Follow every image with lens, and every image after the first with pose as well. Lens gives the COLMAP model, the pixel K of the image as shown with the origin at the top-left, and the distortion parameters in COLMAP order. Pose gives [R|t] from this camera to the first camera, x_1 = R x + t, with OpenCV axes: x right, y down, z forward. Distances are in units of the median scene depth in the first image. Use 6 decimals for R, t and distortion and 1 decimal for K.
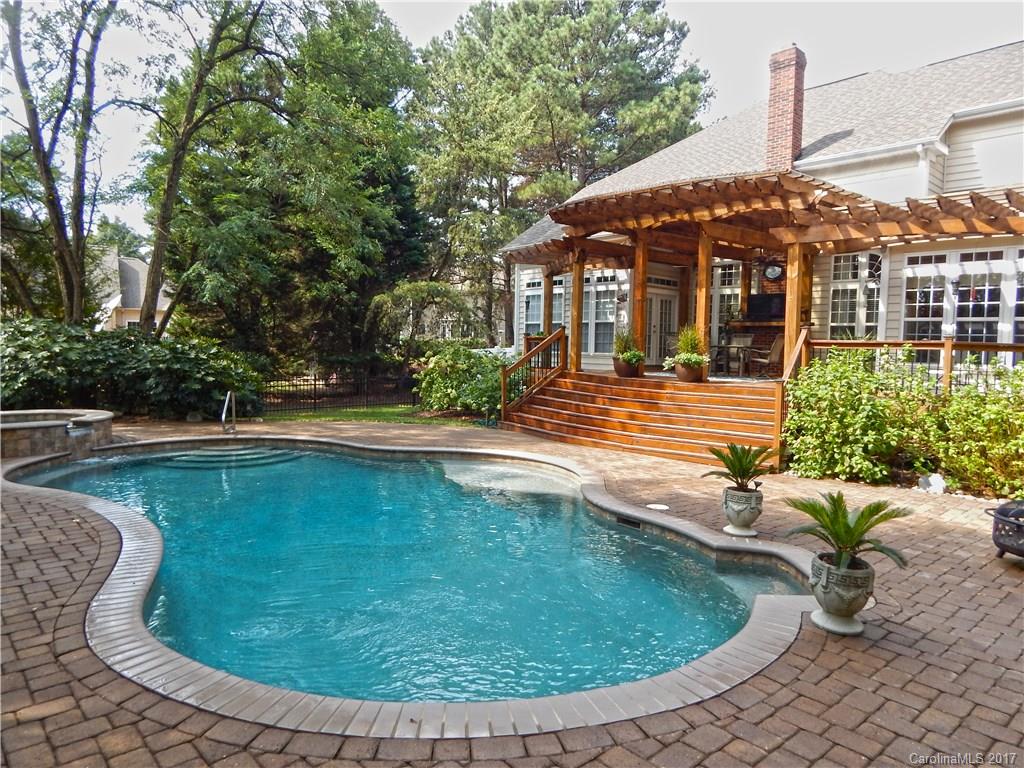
lens RADIAL K [[681.7, 0, 507.8], [0, 681.7, 380.4], [0, 0, 1]] dist [0.005727, 0.009510]
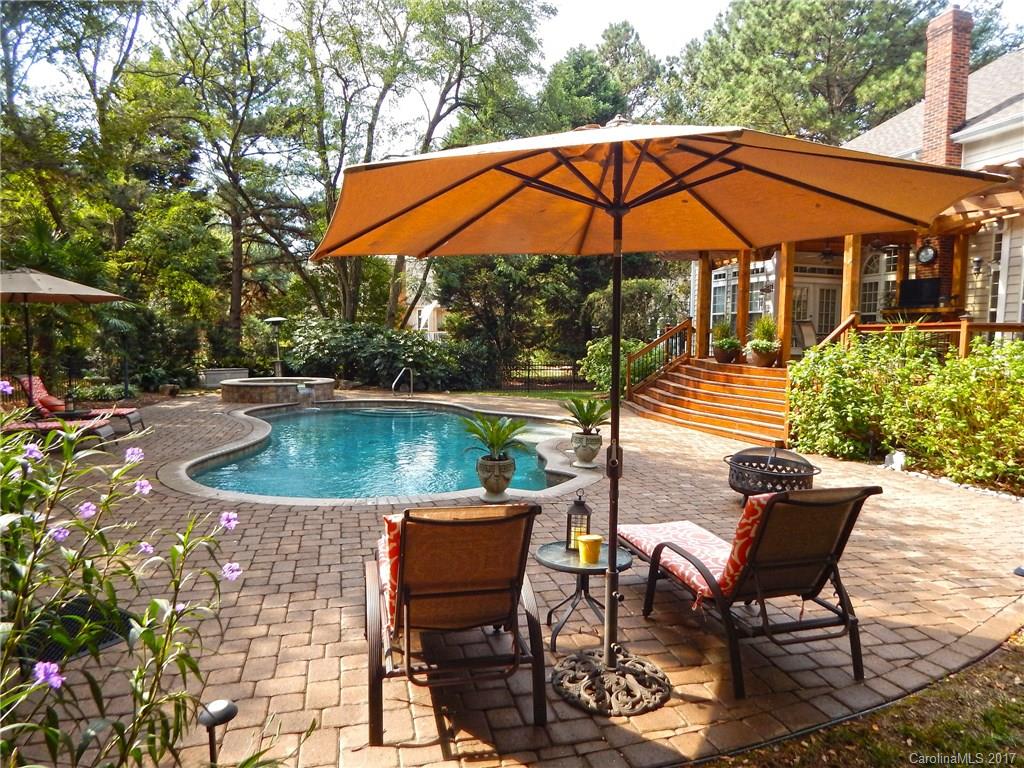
lens RADIAL K [[681.7, 0, 520.0], [0, 681.7, 386.3], [0, 0, 1]] dist [0.005727, 0.009510]
pose [[0.892032, 0.028888, -0.451047, 0.327831], [-0.023770, 0.999573, 0.017009, 0.019481], [0.451346, -0.004452, 0.892338, -0.096053]]
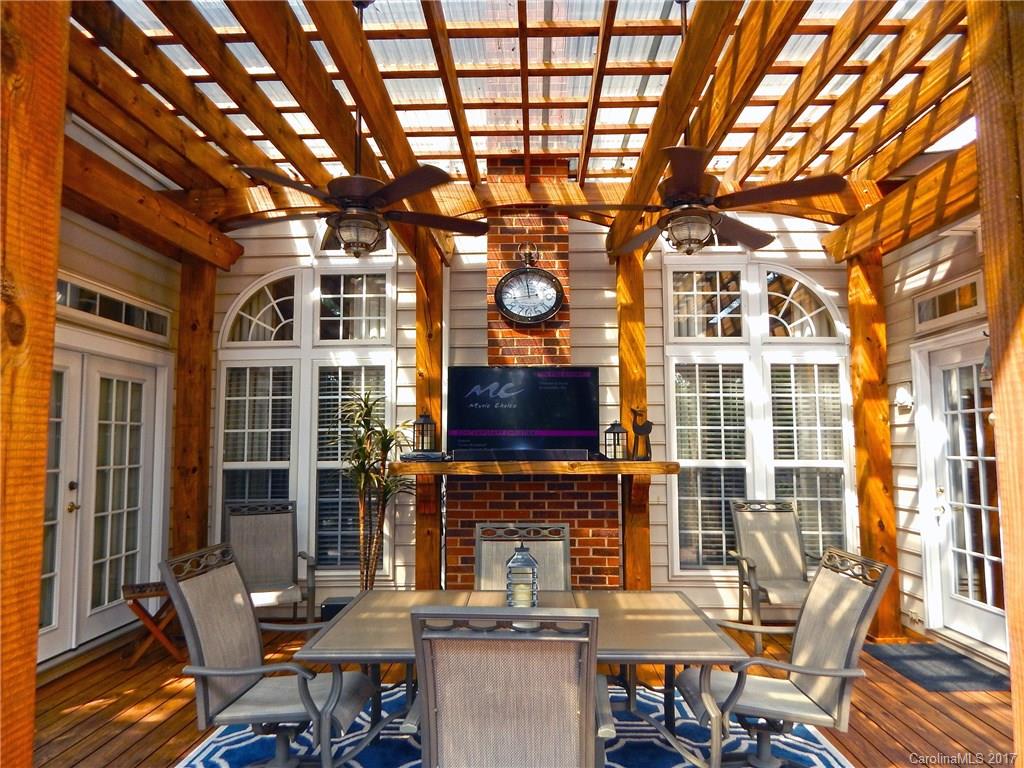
lens RADIAL K [[681.7, 0, 517.5], [0, 681.7, 380.3], [0, 0, 1]] dist [0.005727, 0.009510]
pose [[0.661098, 0.030414, 0.749683, 0.155428], [0.062832, 0.993424, -0.095711, -0.094679], [-0.747664, 0.110379, 0.654840, 0.820504]]
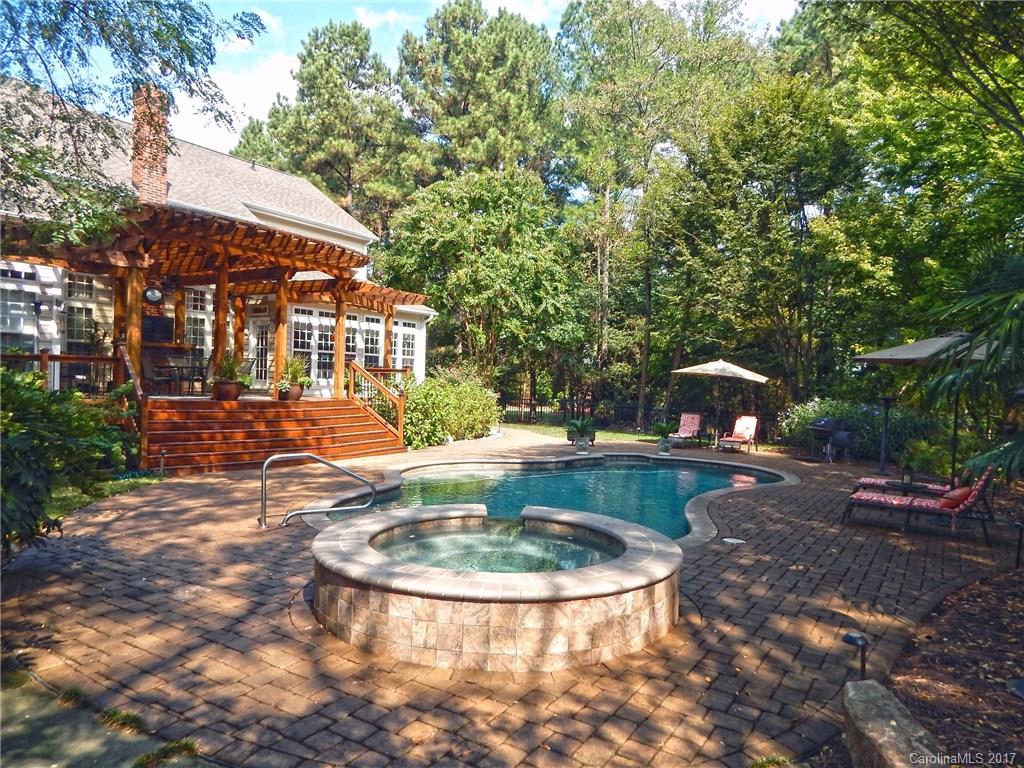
lens RADIAL K [[681.7, 0, 514.2], [0, 681.7, 383.4], [0, 0, 1]] dist [0.005727, 0.009510]
pose [[-0.258775, -0.039575, 0.965127, -0.794765], [0.020358, 0.998715, 0.046411, -0.061331], [-0.965723, 0.031658, -0.257637, 0.751538]]
